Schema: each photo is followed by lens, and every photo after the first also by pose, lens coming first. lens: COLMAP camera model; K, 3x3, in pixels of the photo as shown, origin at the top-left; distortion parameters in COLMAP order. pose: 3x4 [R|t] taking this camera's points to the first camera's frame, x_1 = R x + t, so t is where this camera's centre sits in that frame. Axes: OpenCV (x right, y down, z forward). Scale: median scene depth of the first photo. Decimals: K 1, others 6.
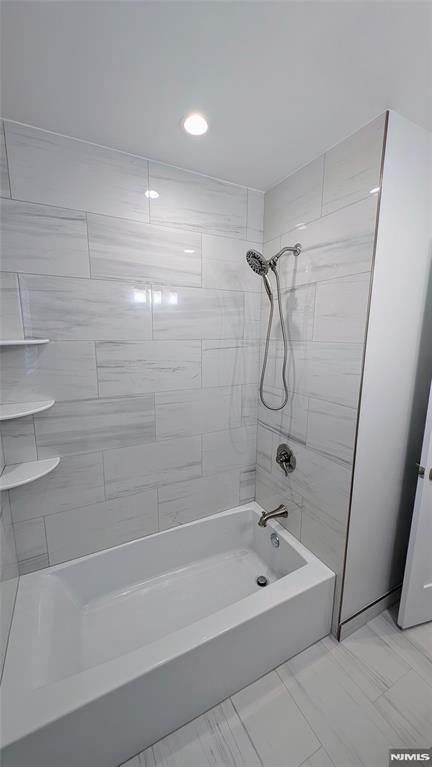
lens RADIAL K [[292.5, 0, 216.1], [0, 292.5, 381.7], [0, 0, 1]] dist [0.000129, -0.000206]
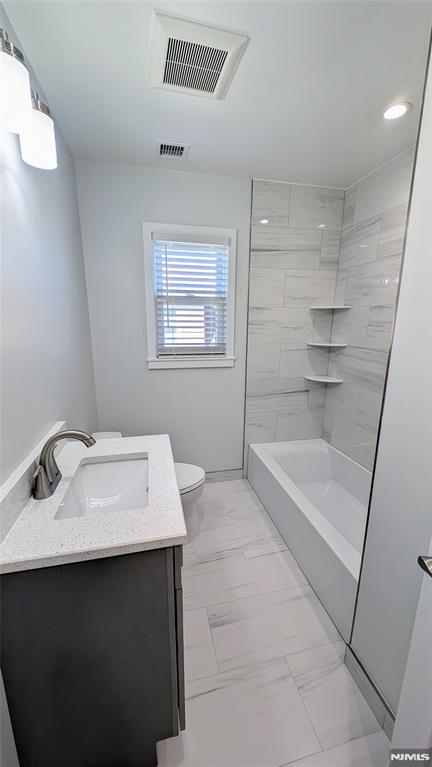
lens RADIAL K [[292.5, 0, 218.0], [0, 292.5, 384.5], [0, 0, 1]] dist [0.000129, -0.000206]
pose [[-0.245606, 0.200258, -0.948459, 1.213115], [-0.177947, 0.952488, 0.247188, 0.002607], [0.952897, 0.229486, -0.198302, 0.688856]]
